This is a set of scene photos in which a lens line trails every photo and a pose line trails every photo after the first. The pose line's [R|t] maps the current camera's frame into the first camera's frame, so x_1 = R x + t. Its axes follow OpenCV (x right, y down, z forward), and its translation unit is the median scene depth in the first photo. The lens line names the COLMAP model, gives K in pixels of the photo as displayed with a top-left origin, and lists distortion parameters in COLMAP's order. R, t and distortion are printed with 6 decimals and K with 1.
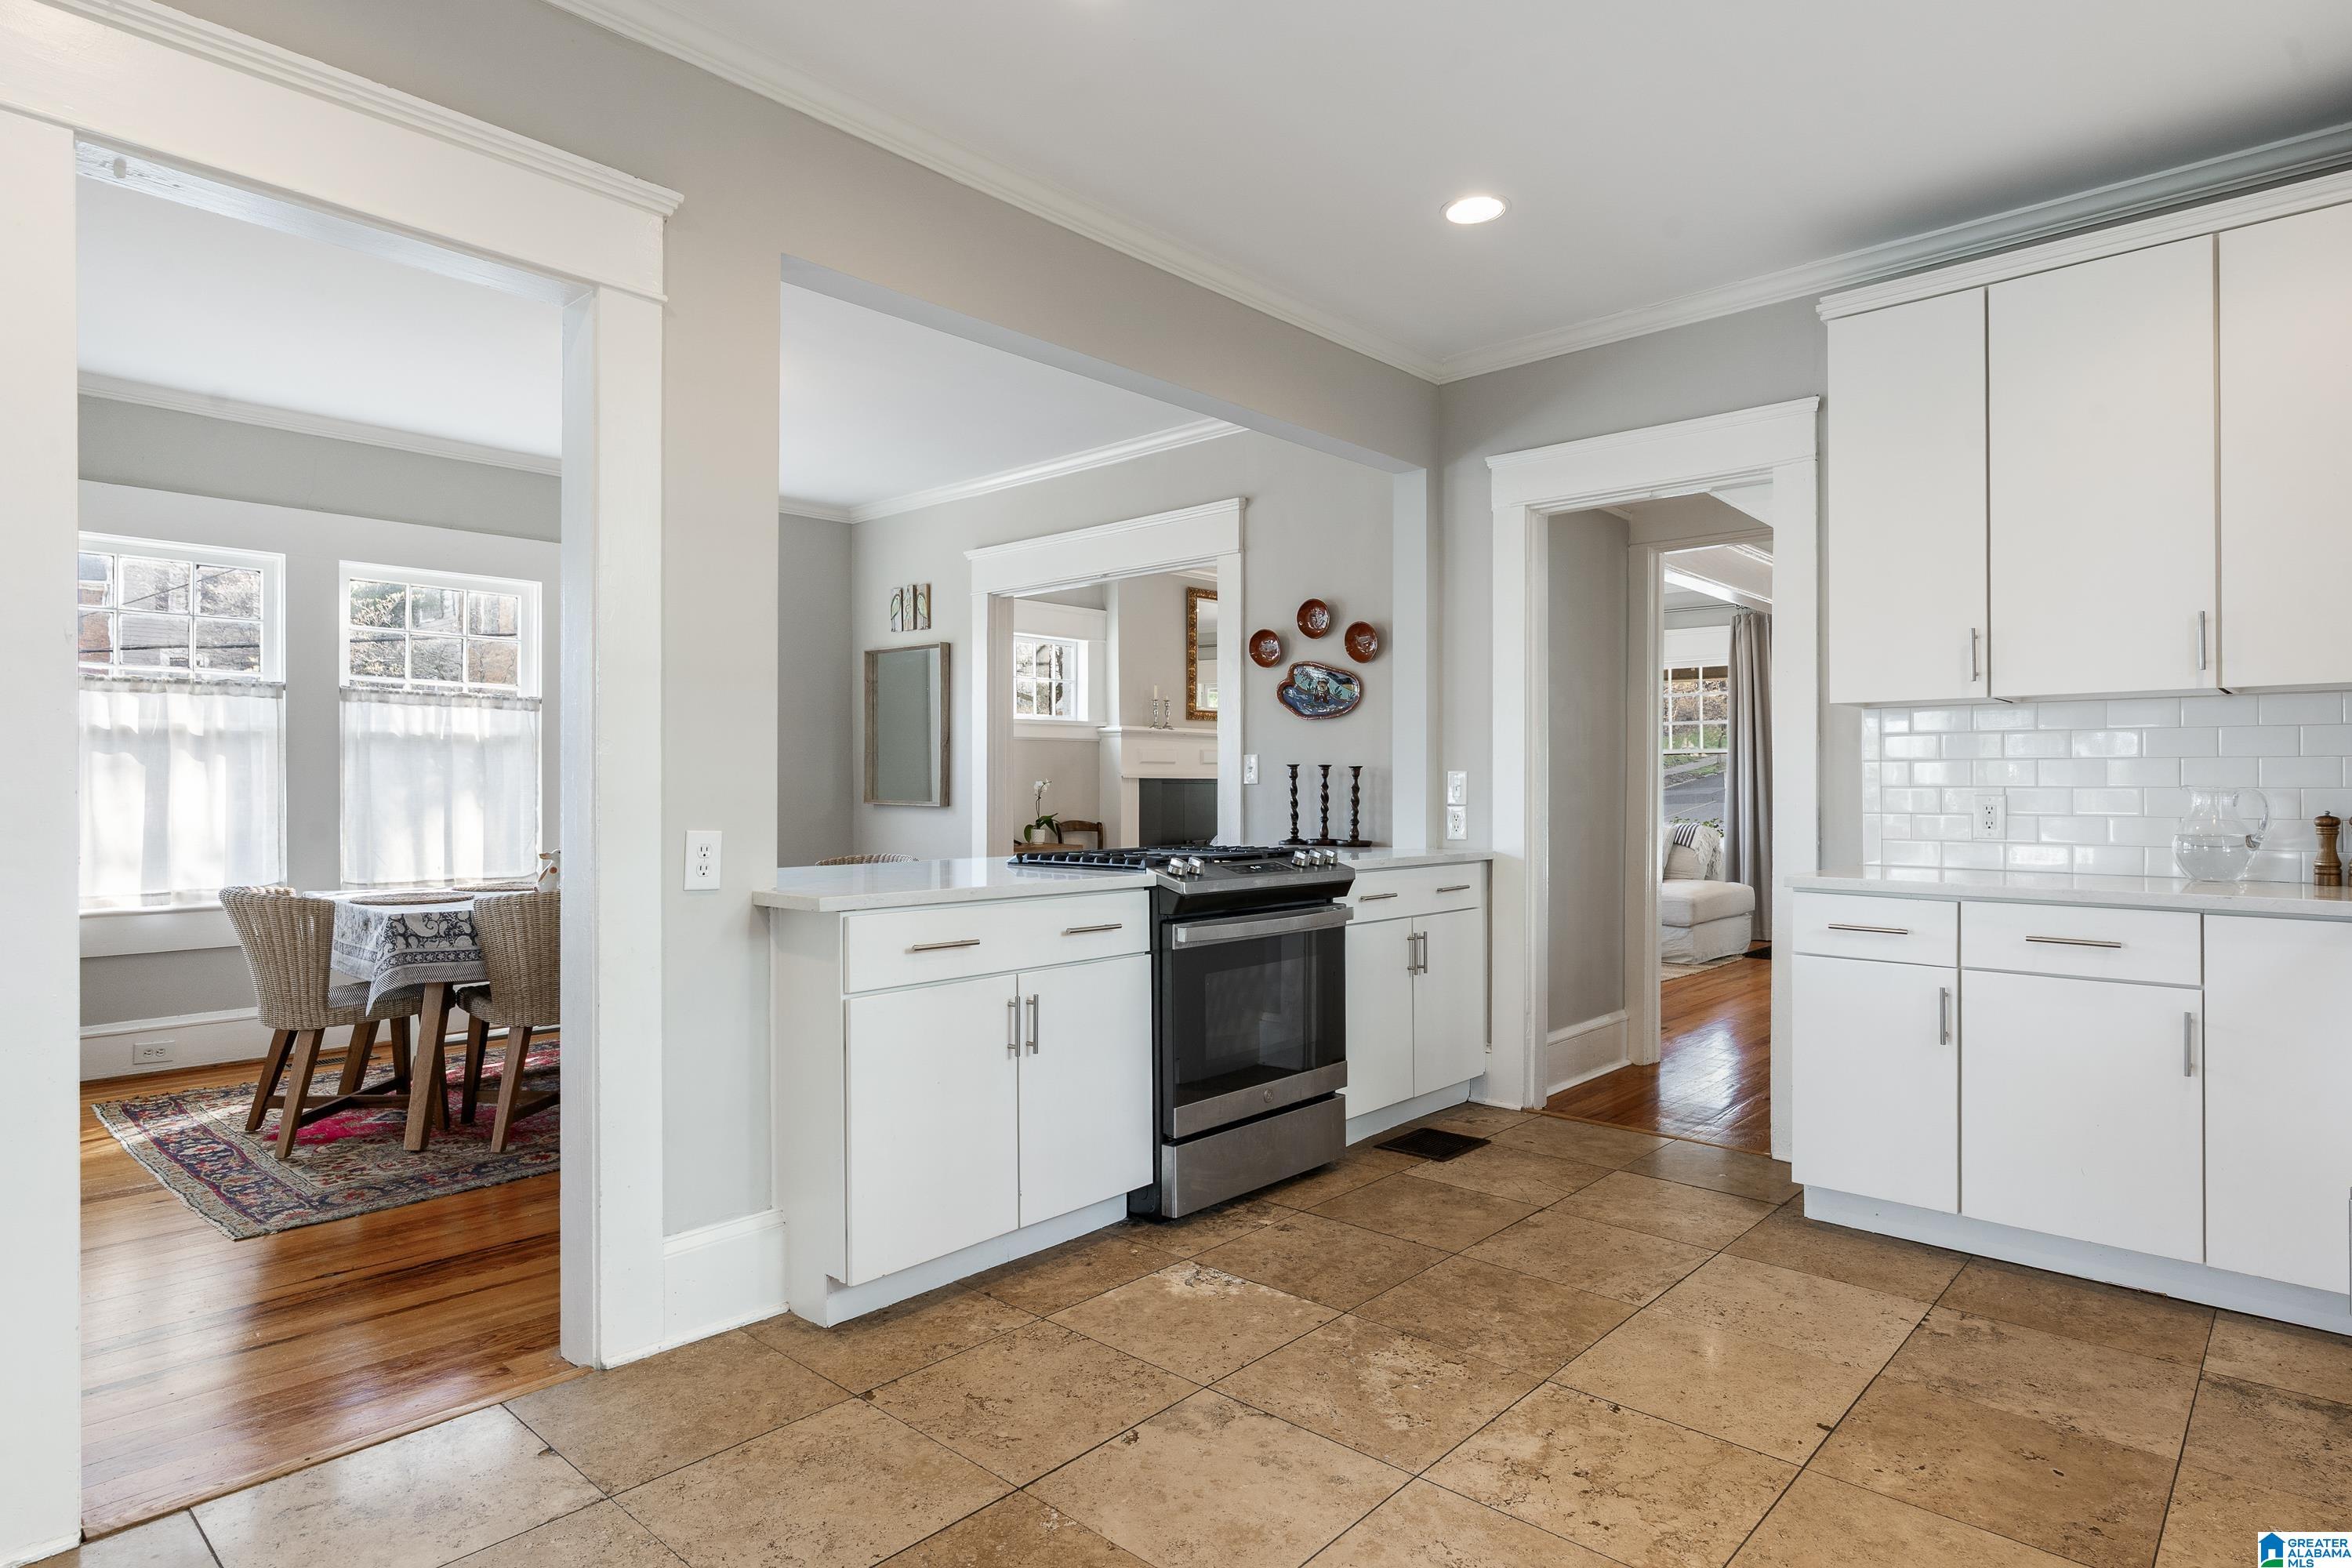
lens RADIAL K [[1241.3, 0, 1190.6], [0, 1241.3, 803.0], [0, 0, 1]] dist [-0.021722, 0.008000]
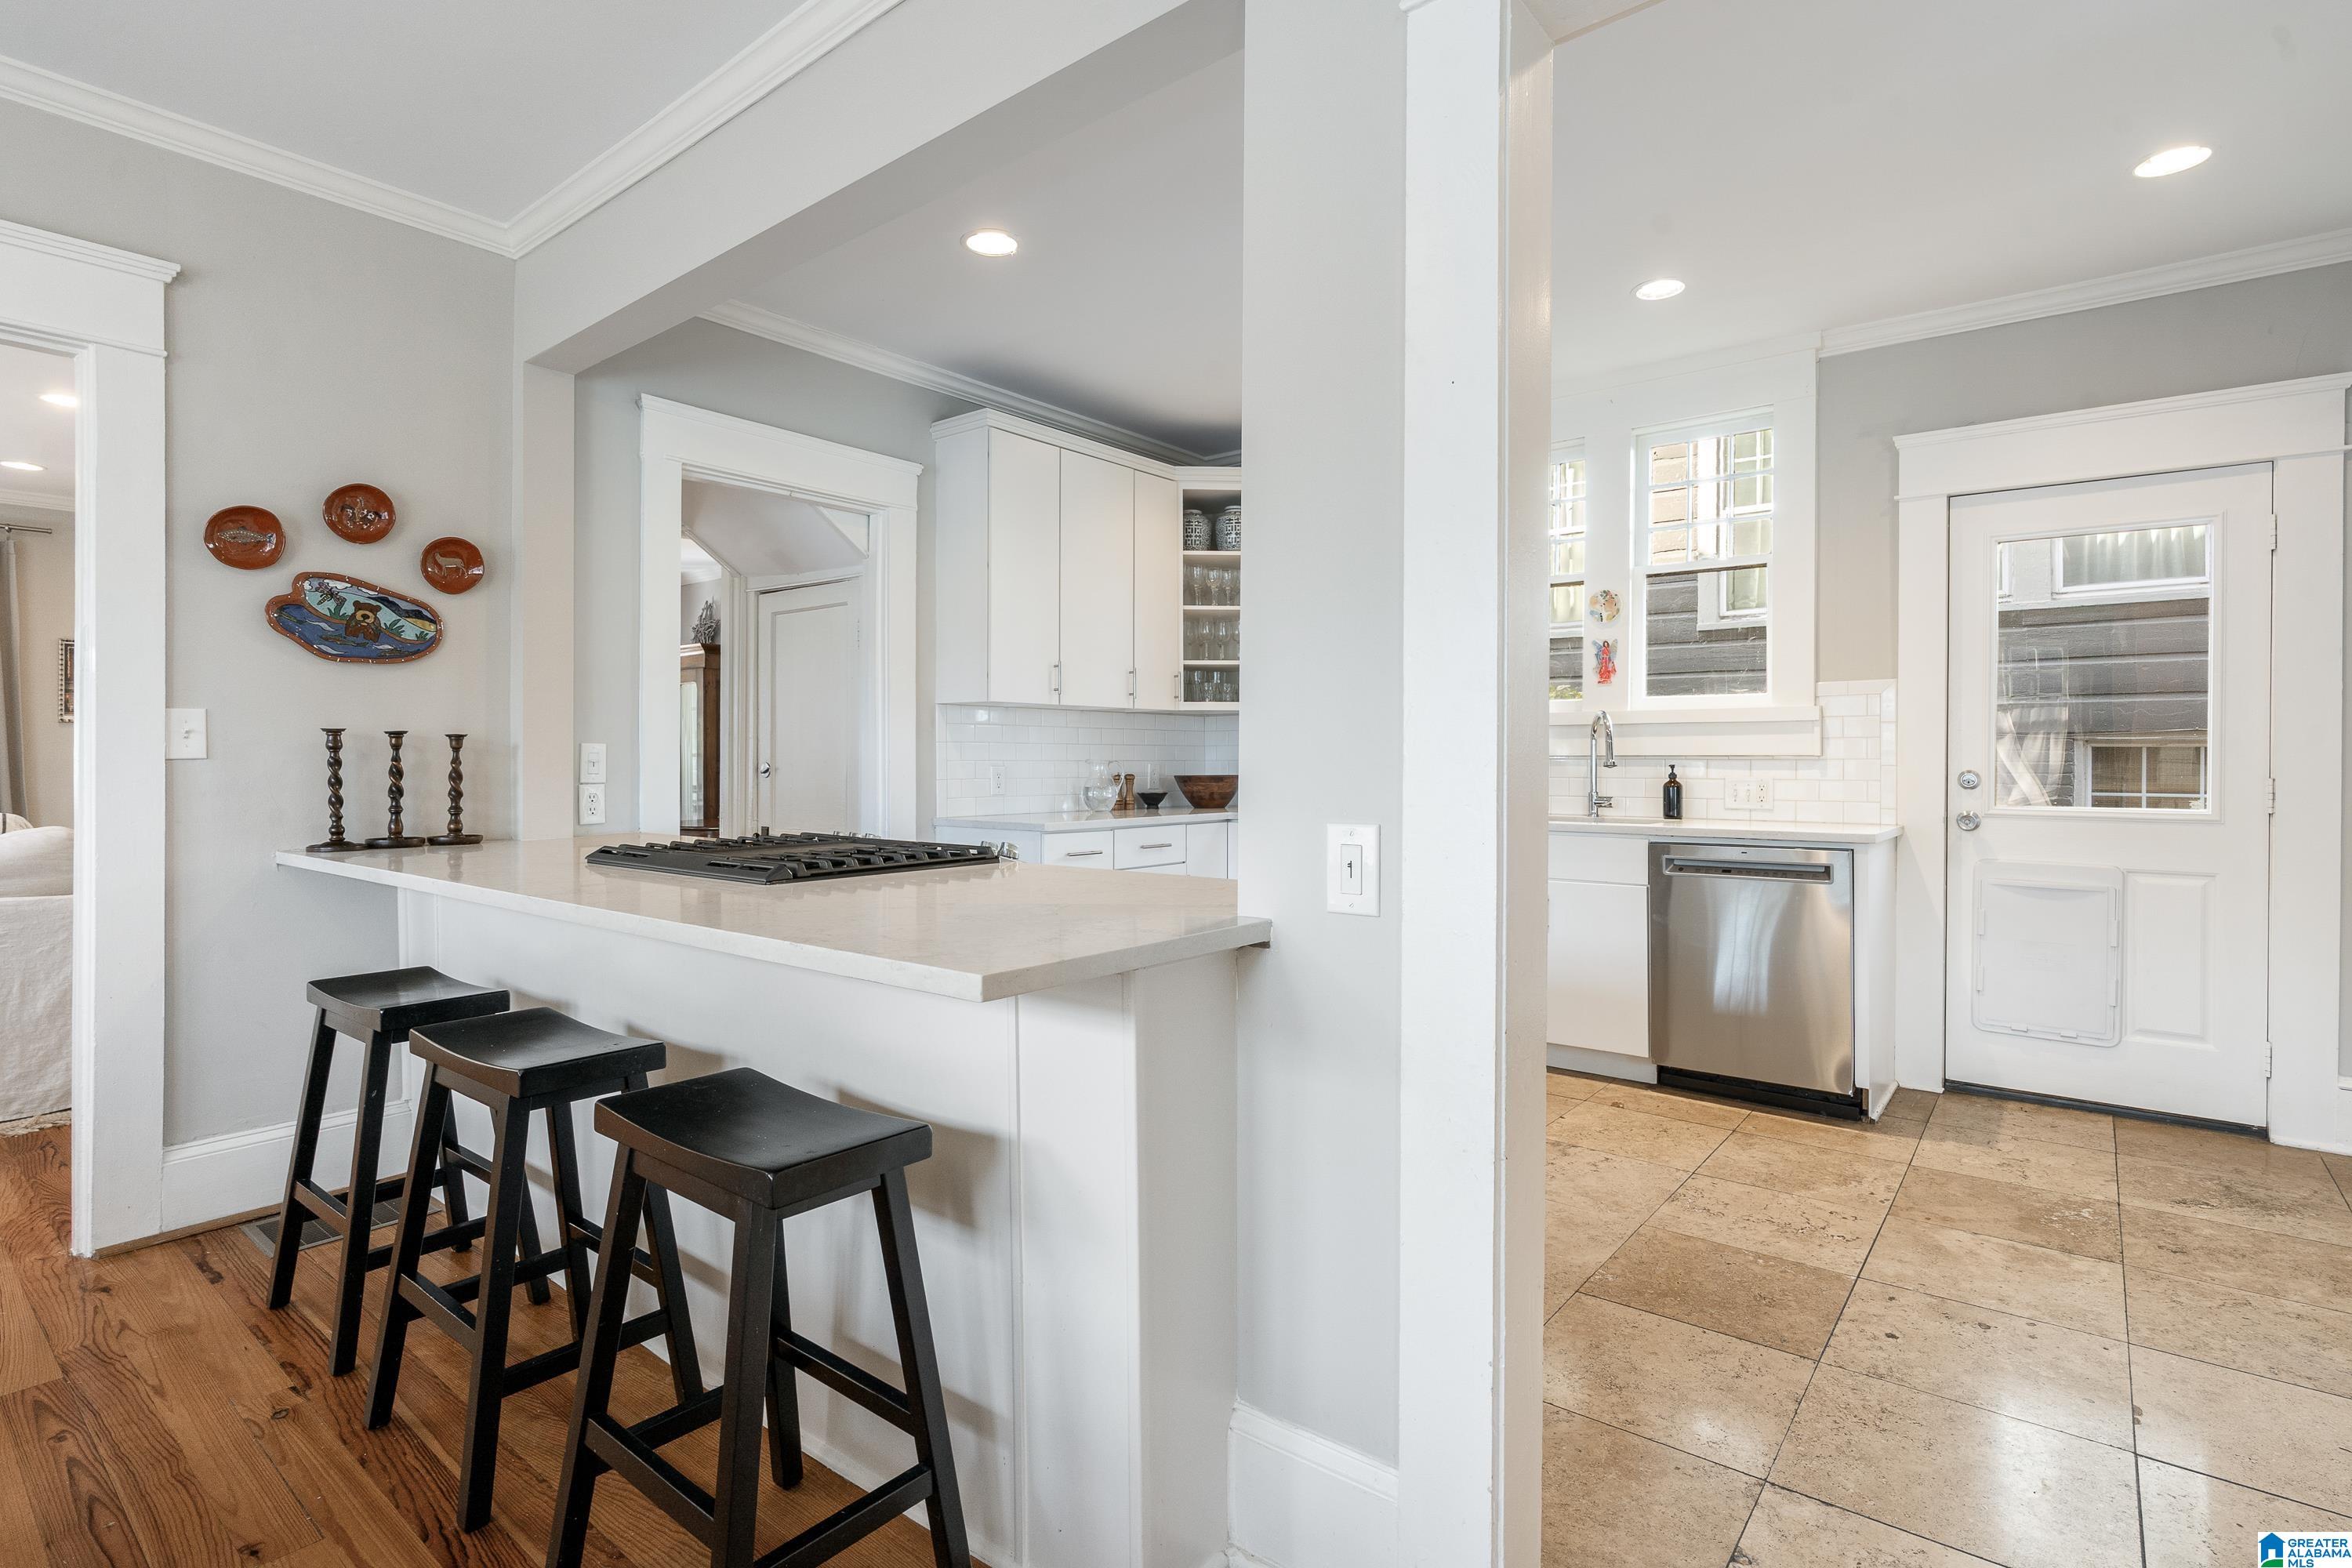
lens RADIAL K [[1156.2, 0, 1152.4], [0, 1156.2, 756.8], [0, 0, 1]] dist [-0.005413, 0.000527]
pose [[-0.046214, 0.003570, 0.998925, -1.249691], [0.015663, 0.999873, -0.002849, -0.018563], [-0.998809, 0.015514, -0.046264, 1.386305]]
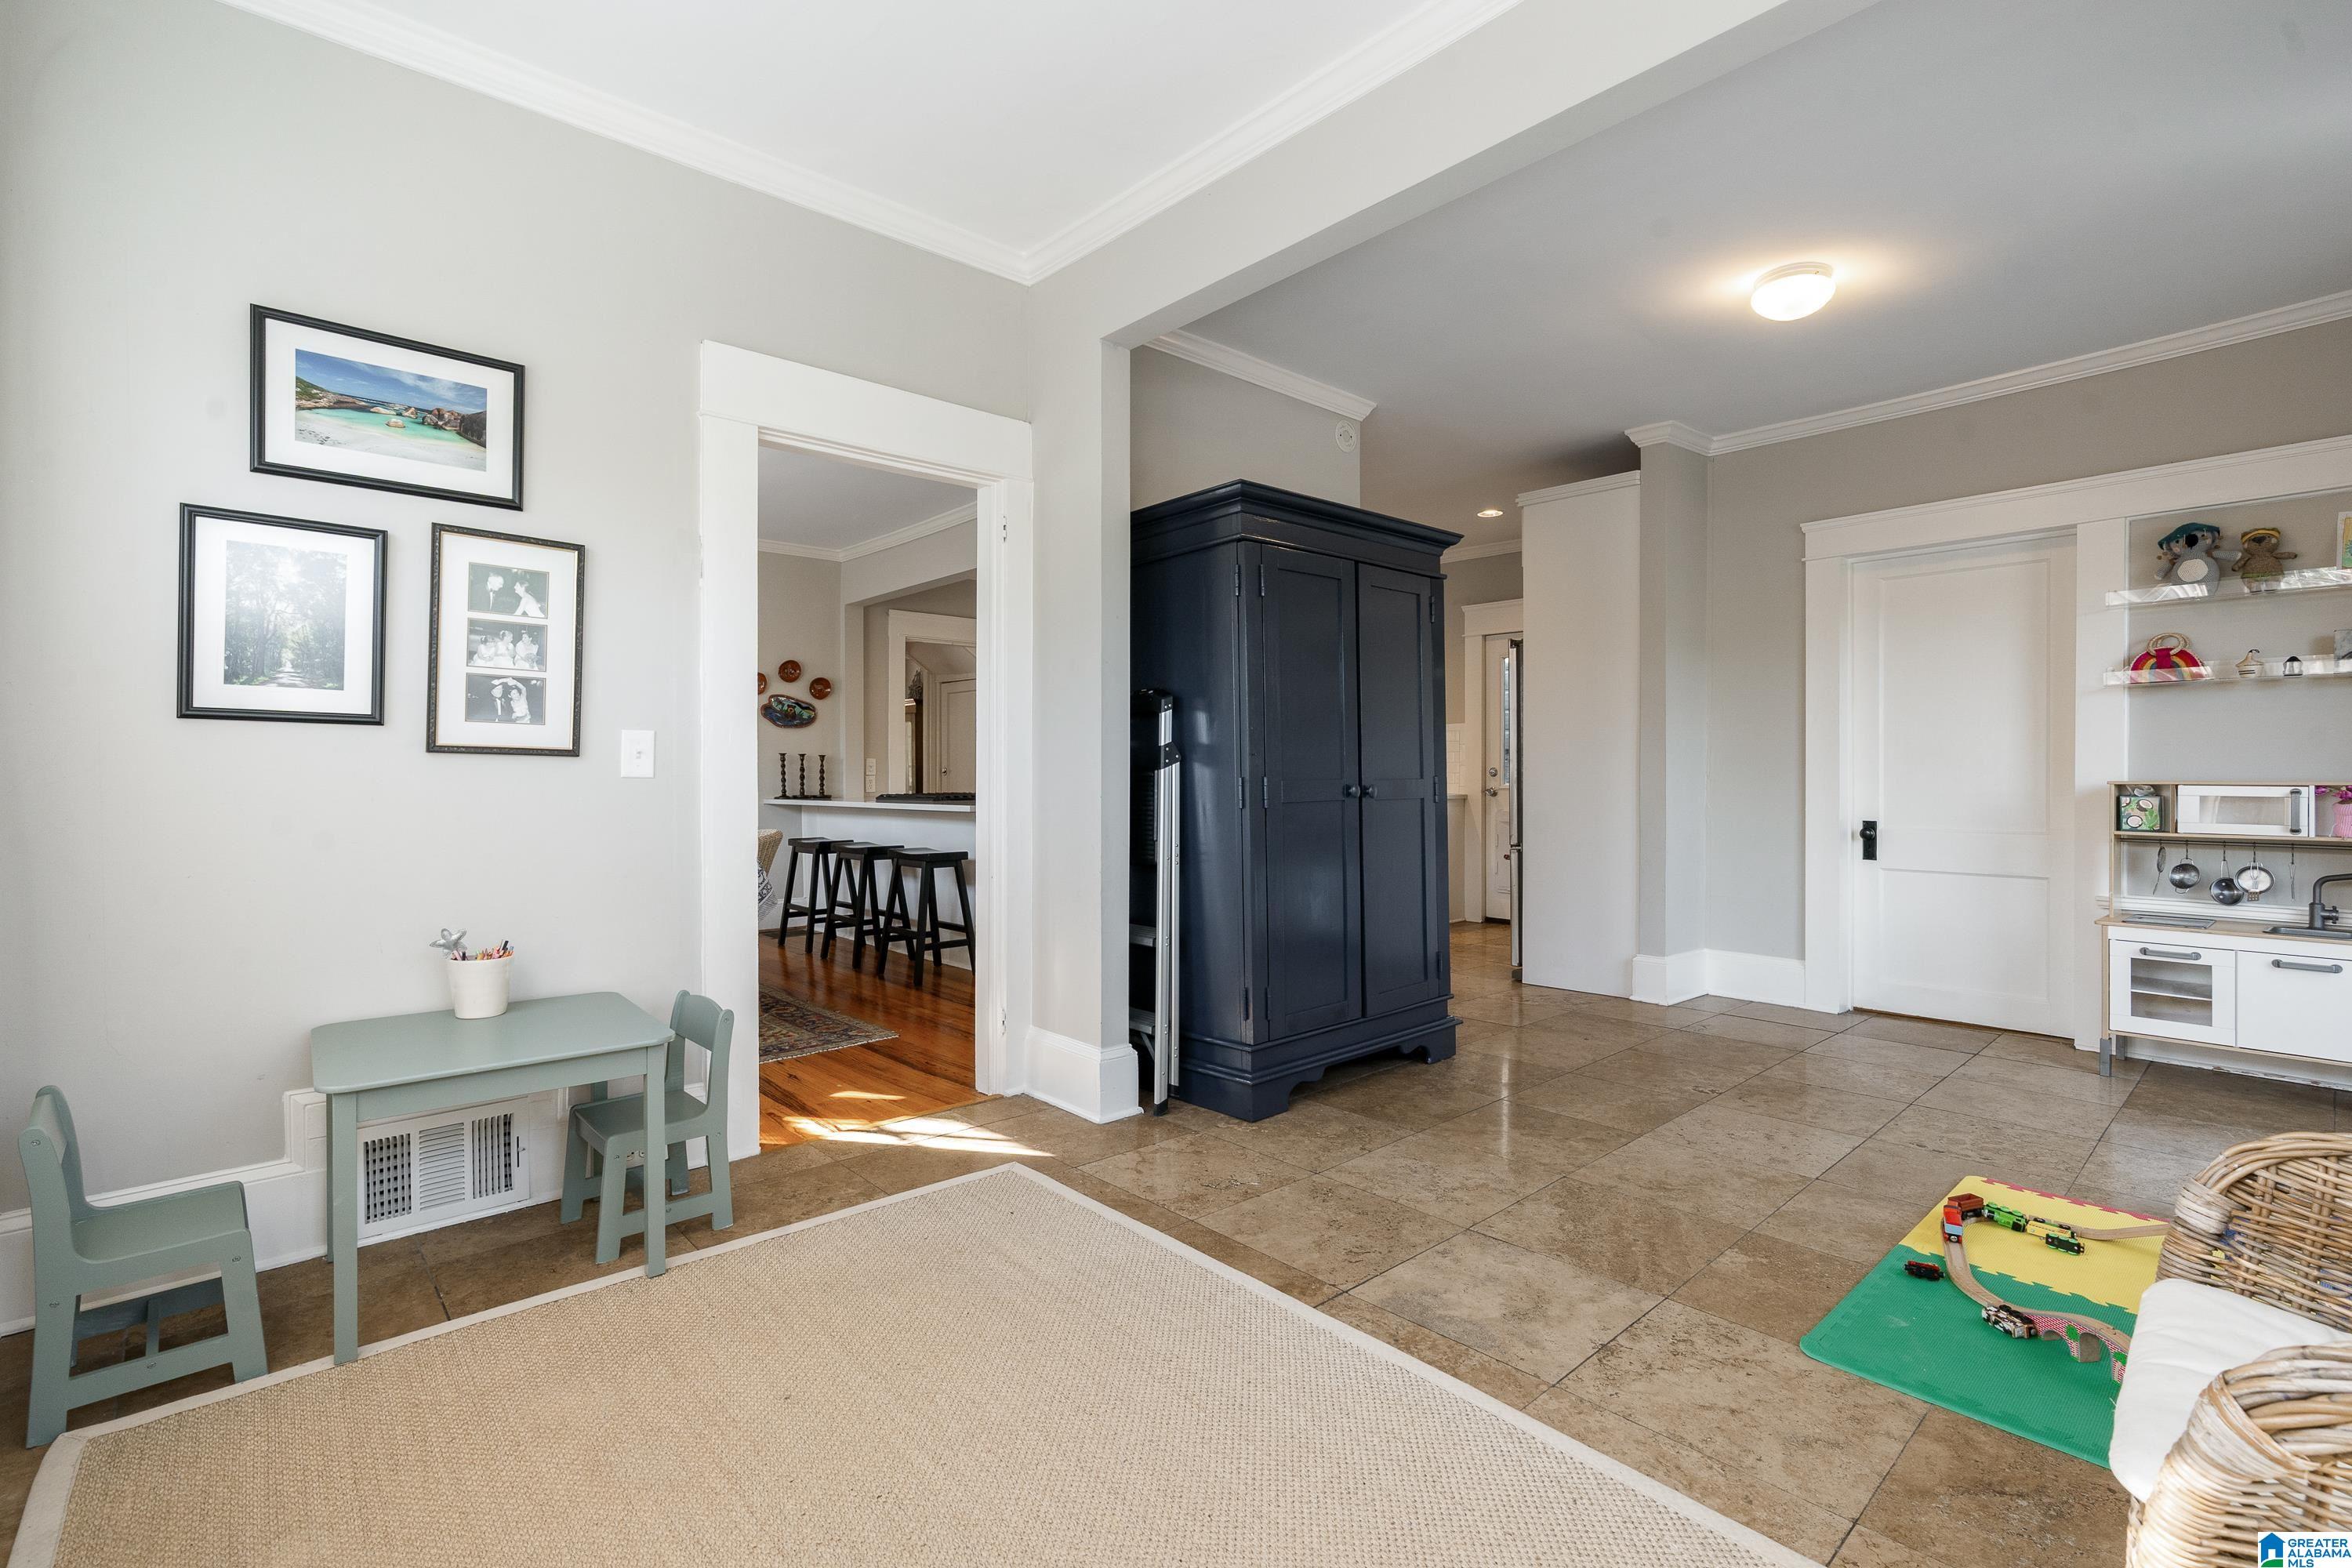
lens RADIAL K [[1091.3, 0, 1161.9], [0, 1091.3, 762.7], [0, 0, 1]] dist [-0.016391, 0.004507]
pose [[0.101153, 0.013880, 0.994774, -3.180586], [0.019047, 0.999692, -0.015886, 0.037807], [-0.994689, 0.020554, 0.100858, 0.740436]]
